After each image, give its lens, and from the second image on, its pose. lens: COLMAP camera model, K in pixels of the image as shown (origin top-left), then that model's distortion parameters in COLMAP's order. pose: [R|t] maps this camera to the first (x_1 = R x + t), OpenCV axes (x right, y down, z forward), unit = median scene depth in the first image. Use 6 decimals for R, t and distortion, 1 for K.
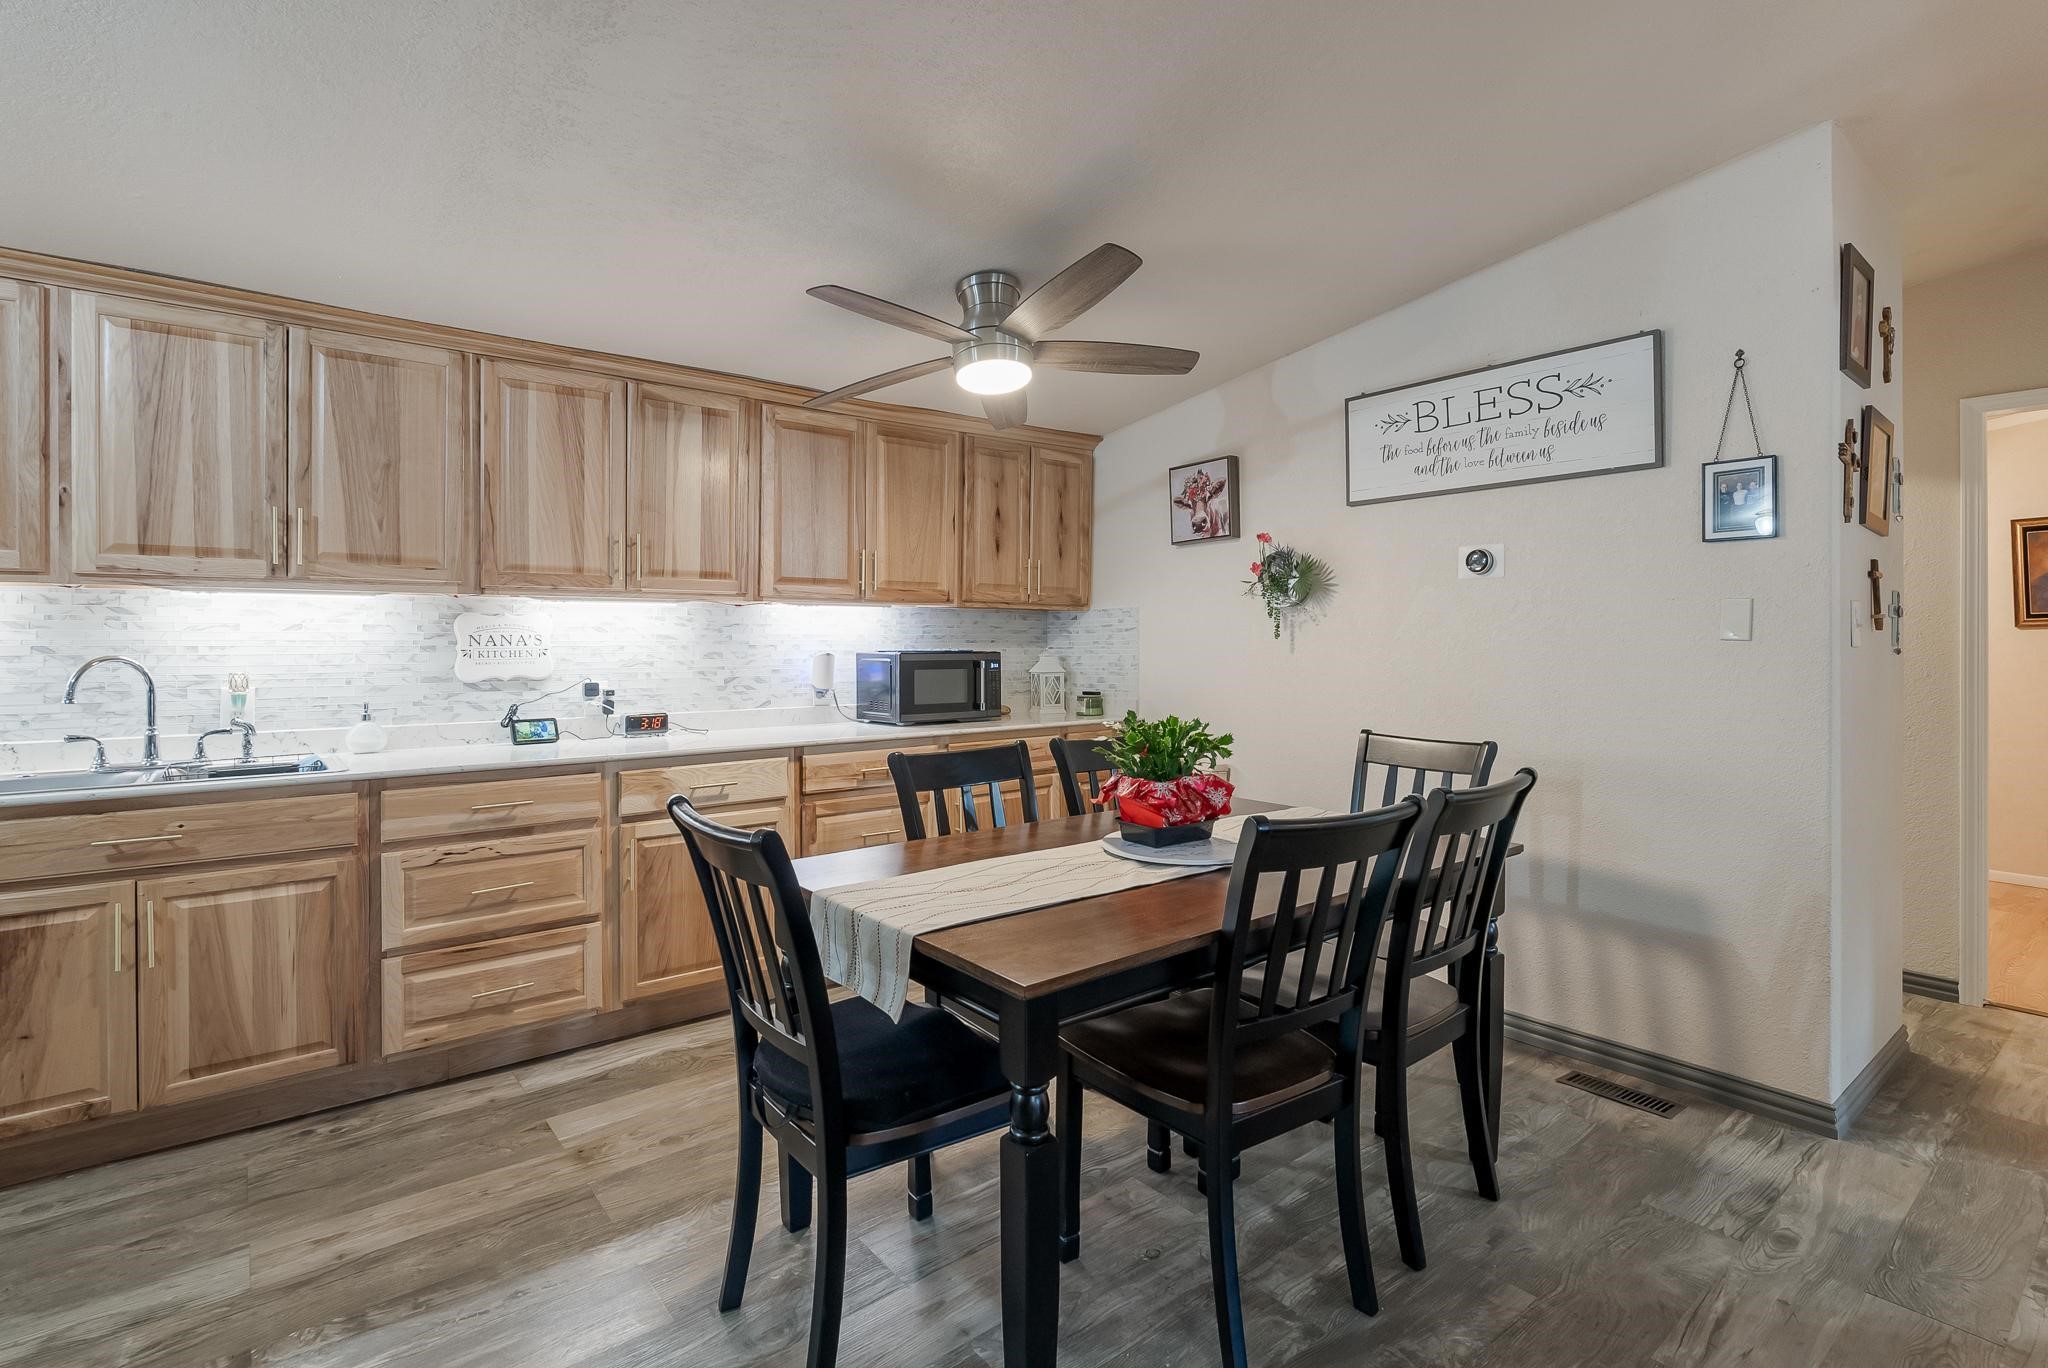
lens RADIAL K [[995.6, 0, 1016.3], [0, 995.6, 616.1], [0, 0, 1]] dist [0.000219, -0.002181]
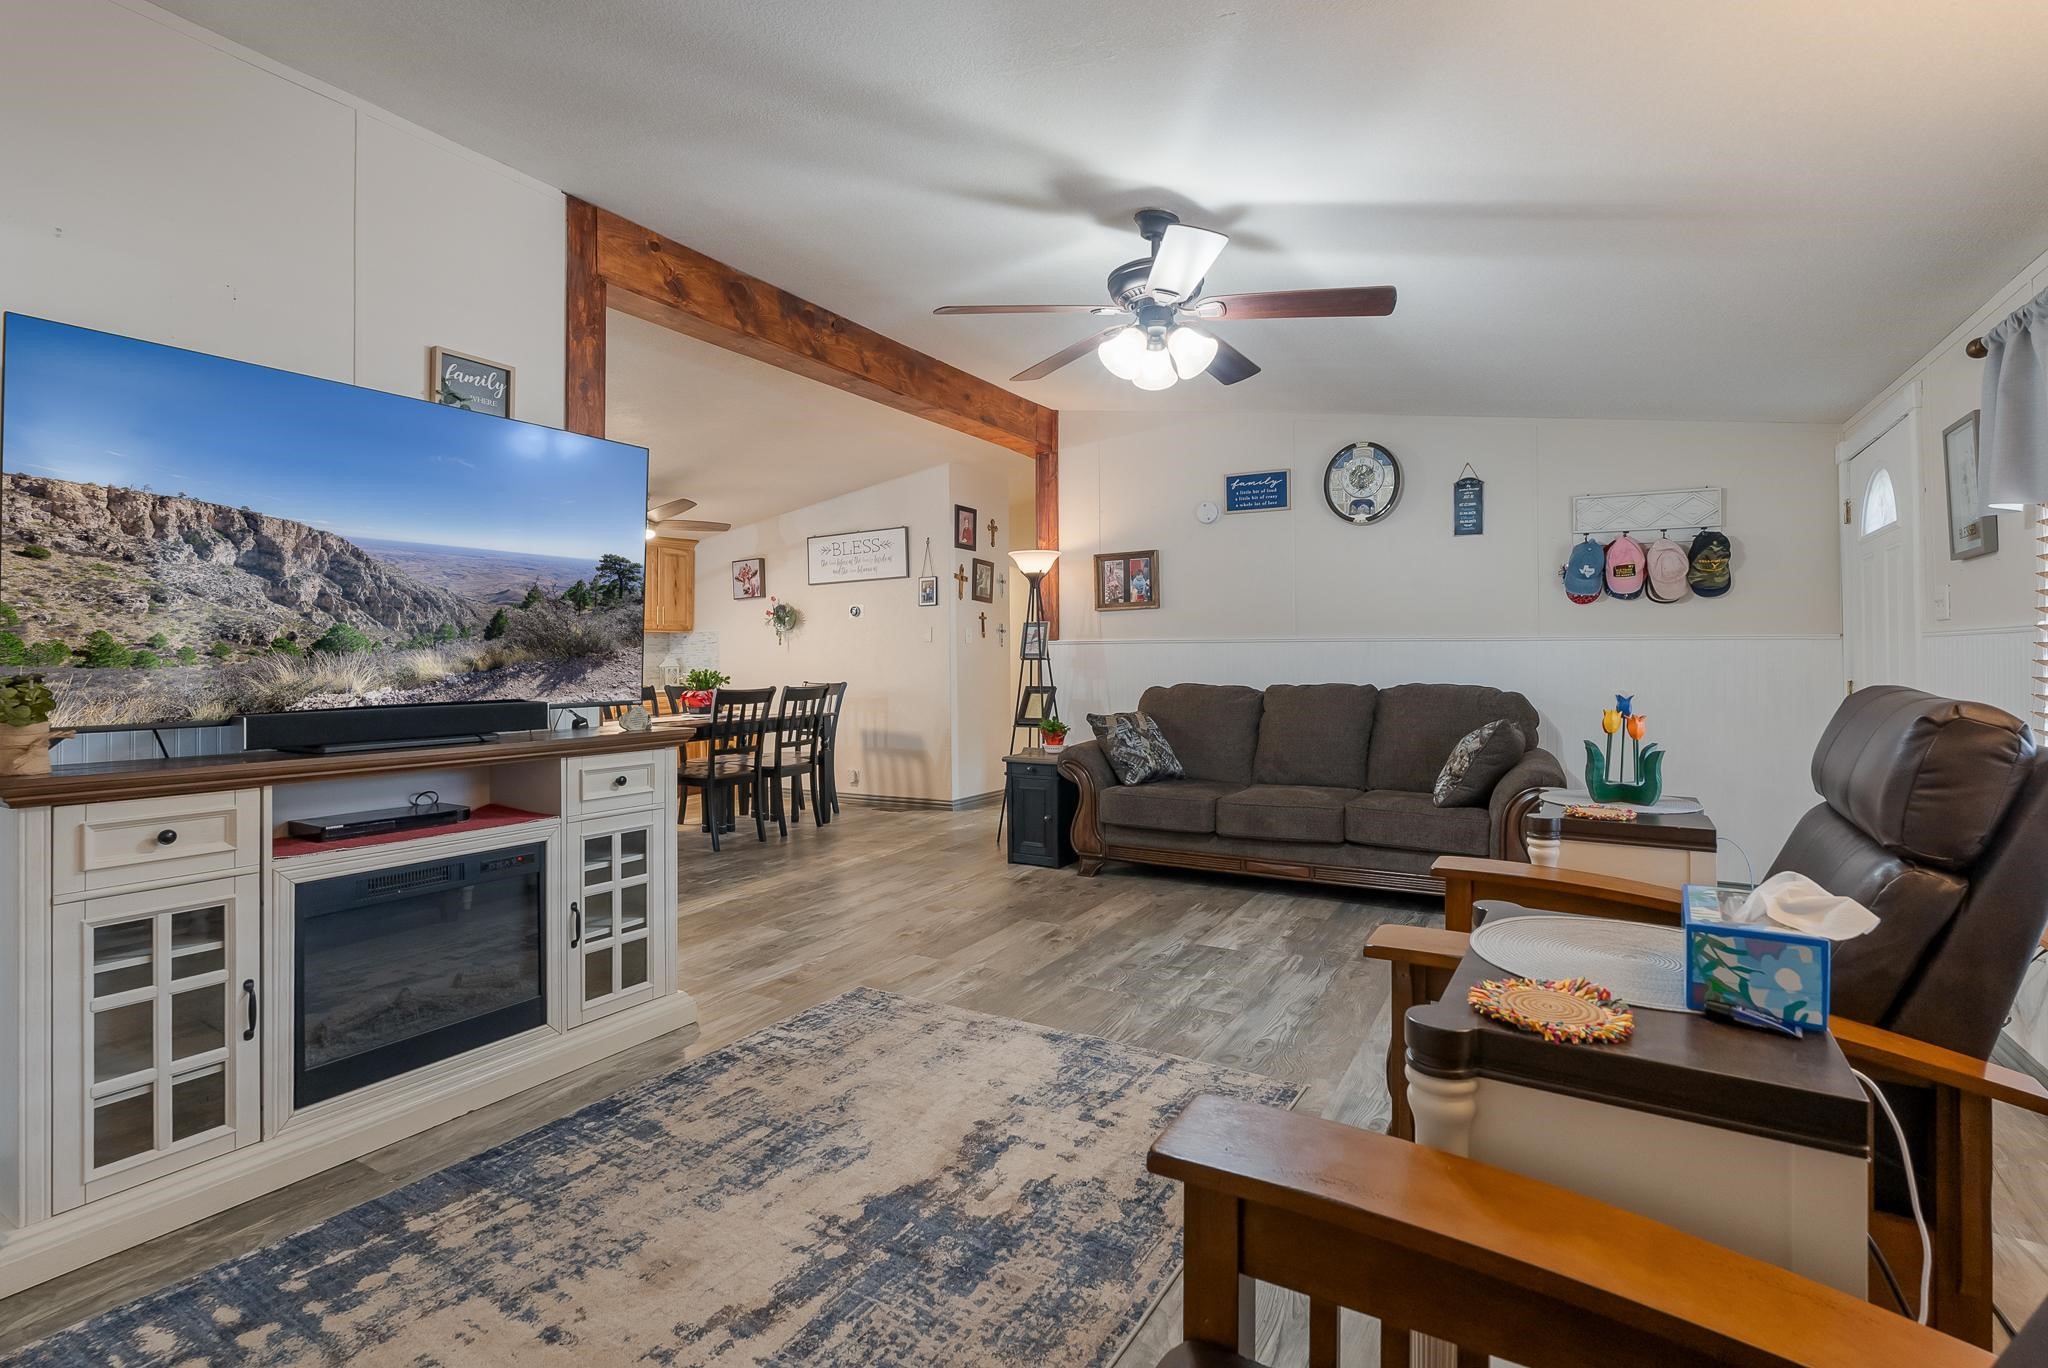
lens RADIAL K [[956.1, 0, 1042.1], [0, 956.1, 653.3], [0, 0, 1]] dist [-0.011846, 0.003275]
pose [[0.927935, -0.012812, 0.372521, 0.021913], [0.009253, 0.999893, 0.011340, 0.025408], [-0.372626, -0.007076, 0.927955, -1.381513]]
